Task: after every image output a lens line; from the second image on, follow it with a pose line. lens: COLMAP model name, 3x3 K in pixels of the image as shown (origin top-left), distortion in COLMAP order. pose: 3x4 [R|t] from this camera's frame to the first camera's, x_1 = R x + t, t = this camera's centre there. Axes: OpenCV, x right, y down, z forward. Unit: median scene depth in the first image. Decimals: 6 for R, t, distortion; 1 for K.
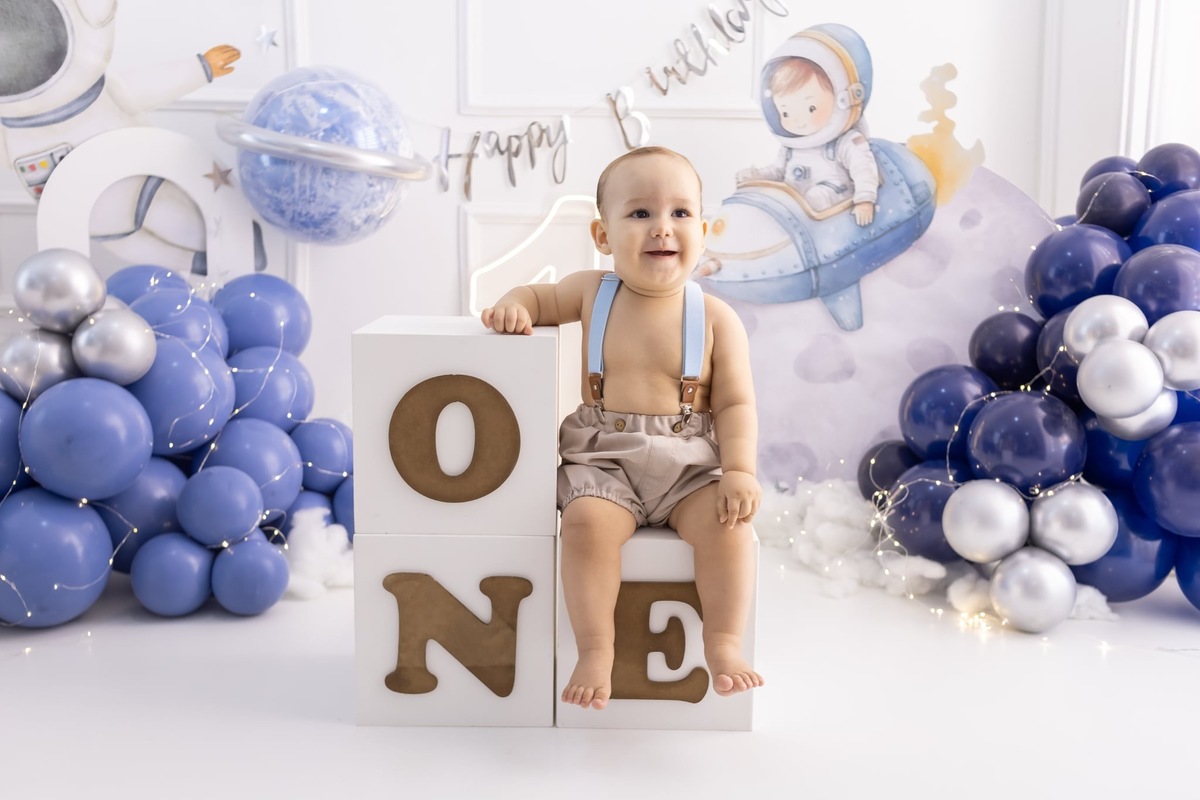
lens RADIAL K [[1145.8, 0, 591.0], [0, 1145.8, 399.9], [0, 0, 1]] dist [-0.002682, 0.000000]
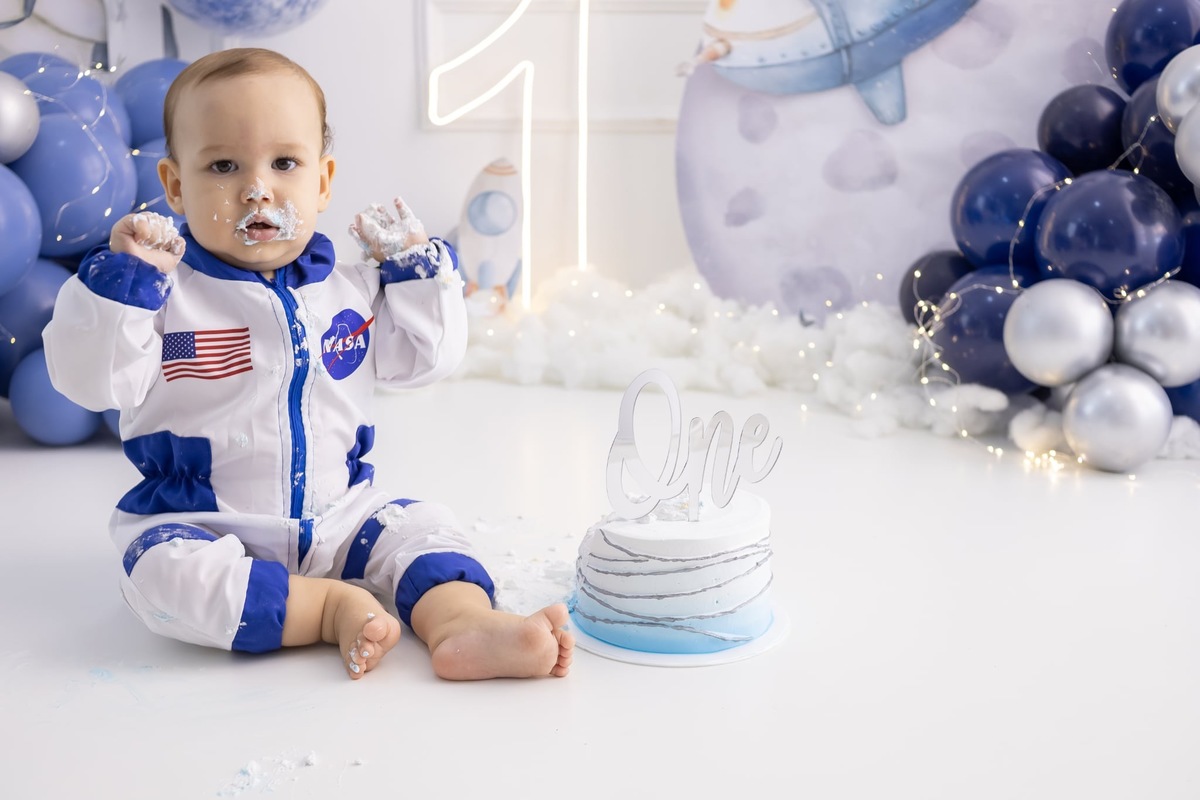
lens RADIAL K [[1226.1, 0, 585.0], [0, 1226.1, 370.9], [0, 0, 1]] dist [-0.112817, 0.000000]
pose [[0.999141, -0.004356, -0.041203, 0.046711], [0.005988, 0.999200, 0.039547, 0.078492], [0.040998, -0.039760, 0.998368, 0.138382]]
